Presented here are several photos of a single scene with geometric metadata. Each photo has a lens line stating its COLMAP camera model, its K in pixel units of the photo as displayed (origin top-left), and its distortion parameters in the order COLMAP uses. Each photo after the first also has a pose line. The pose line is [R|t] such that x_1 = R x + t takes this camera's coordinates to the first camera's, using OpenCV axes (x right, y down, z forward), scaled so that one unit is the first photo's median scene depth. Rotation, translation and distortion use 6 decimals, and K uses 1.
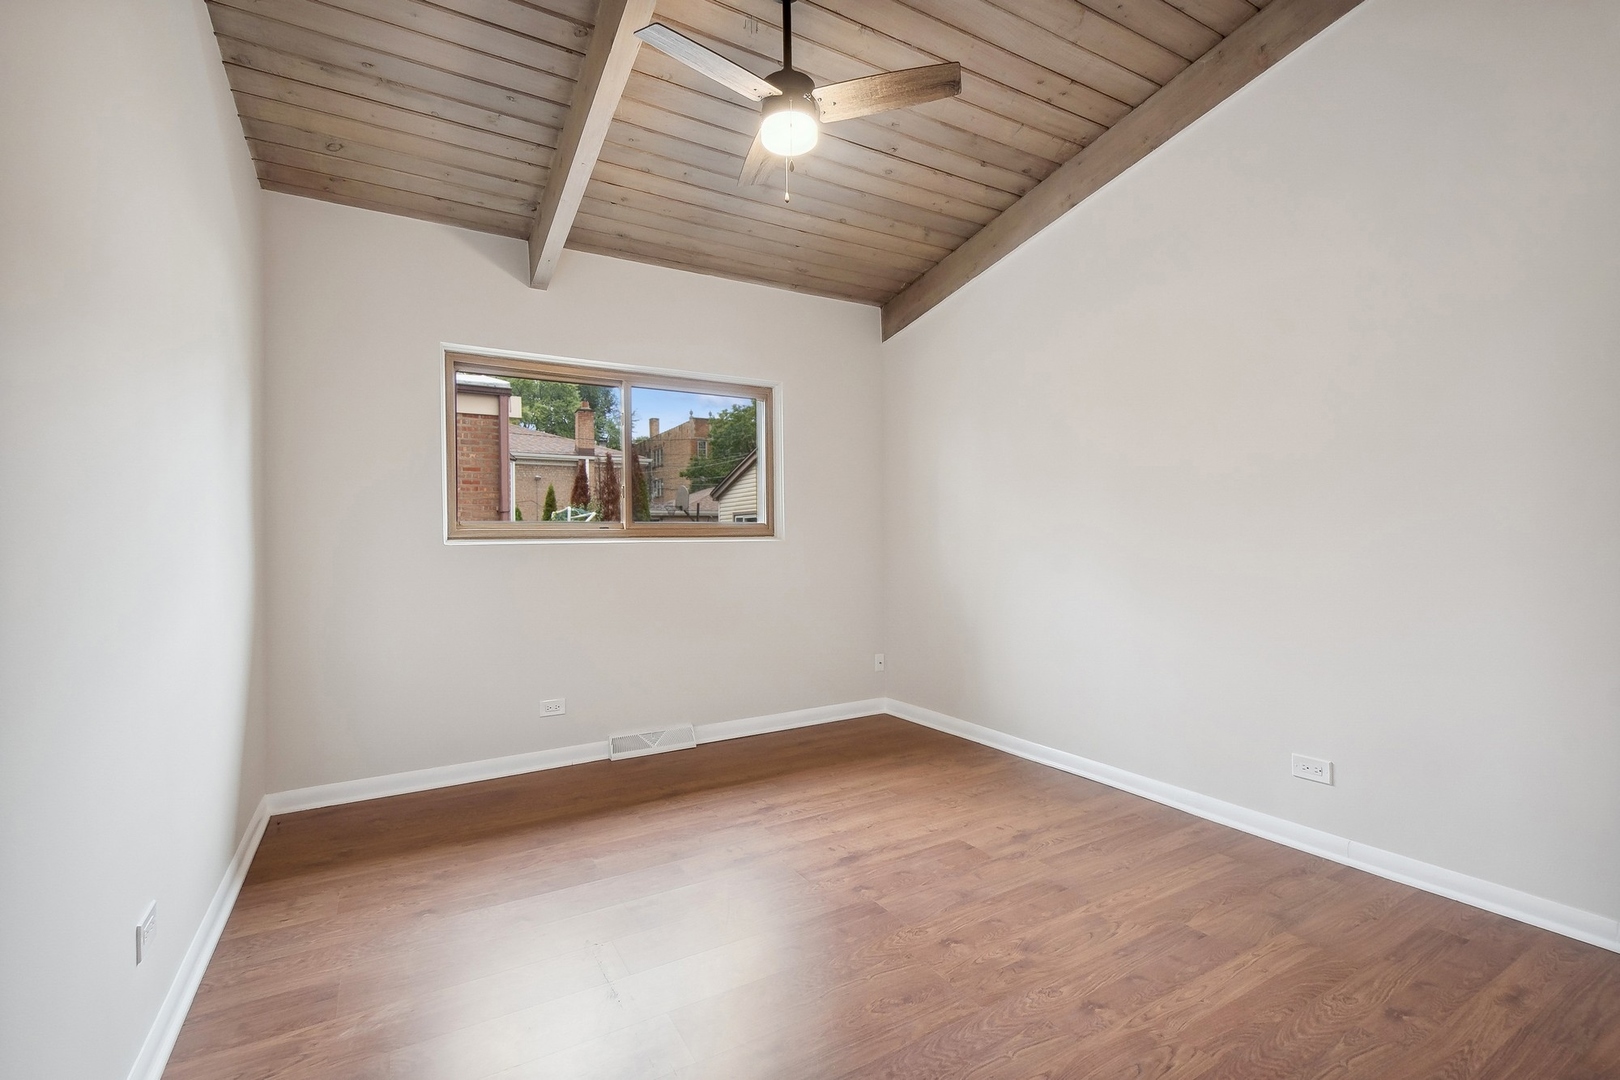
lens RADIAL K [[733.9, 0, 817.4], [0, 733.9, 531.2], [0, 0, 1]] dist [-0.002969, -0.000444]
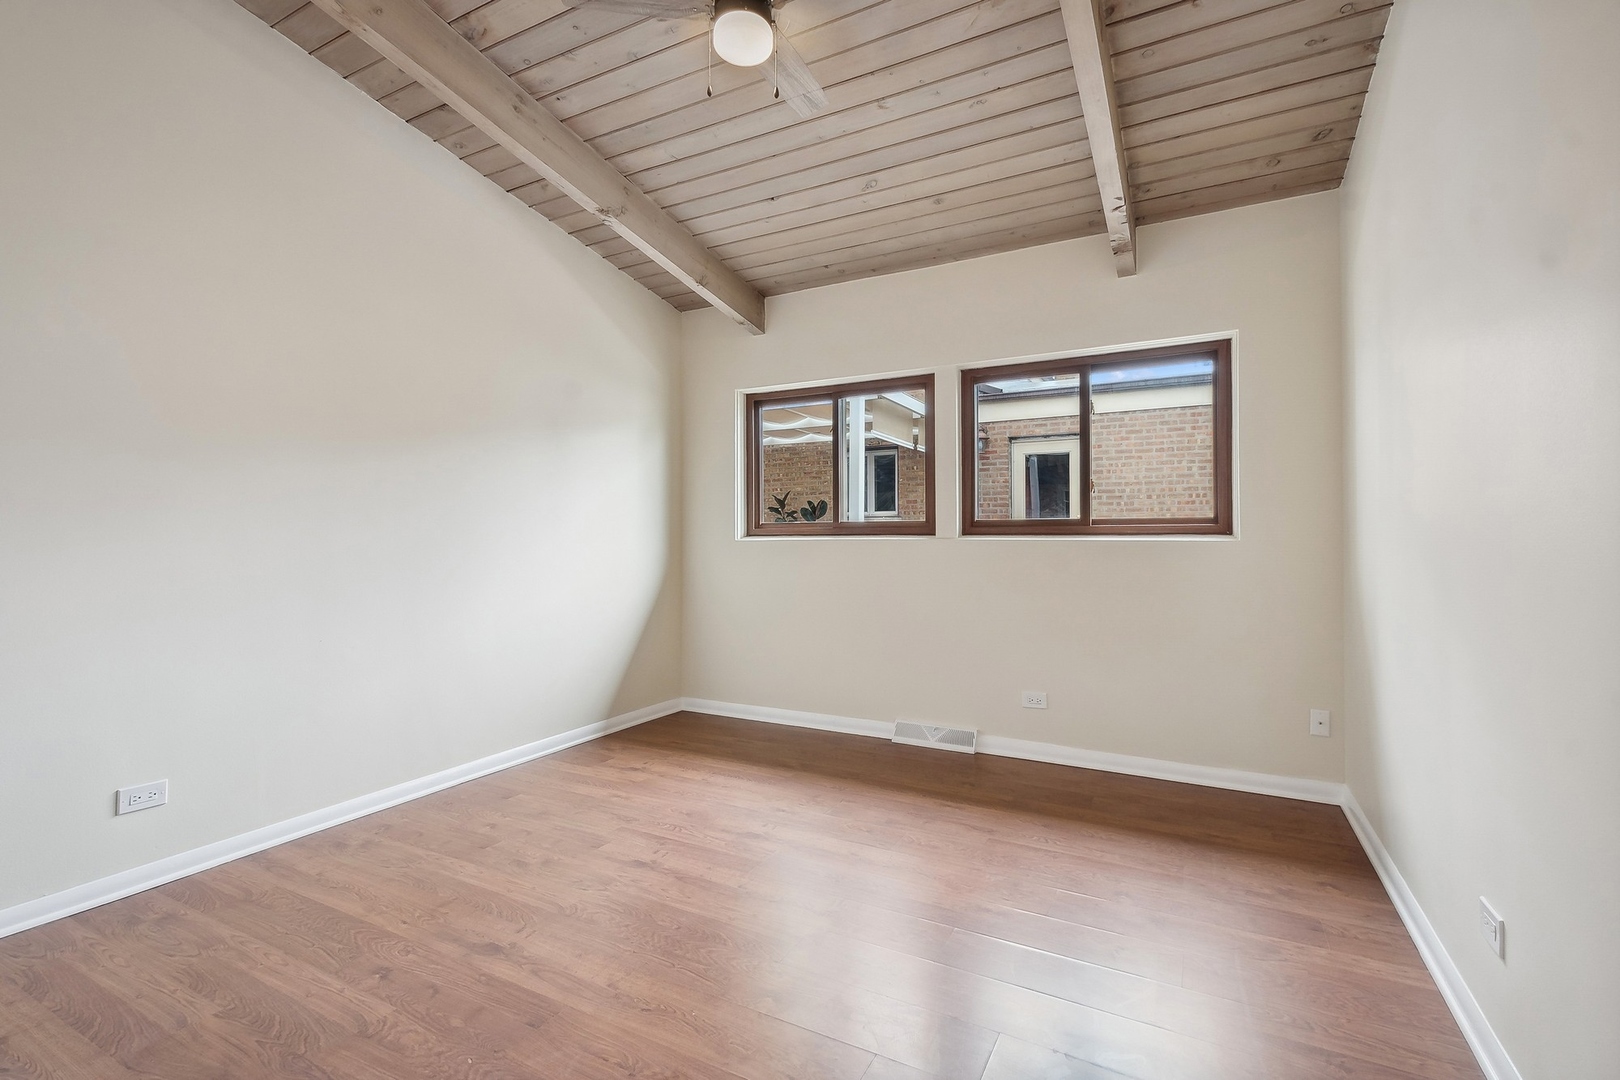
lens RADIAL K [[733.9, 0, 817.4], [0, 733.9, 531.2], [0, 0, 1]] dist [-0.002969, -0.000444]
pose [[0.516672, 0.006120, -0.856161, 0.480804], [-0.000283, 0.999976, 0.006977, -0.001828], [0.856183, -0.003362, 0.516661, 0.294766]]
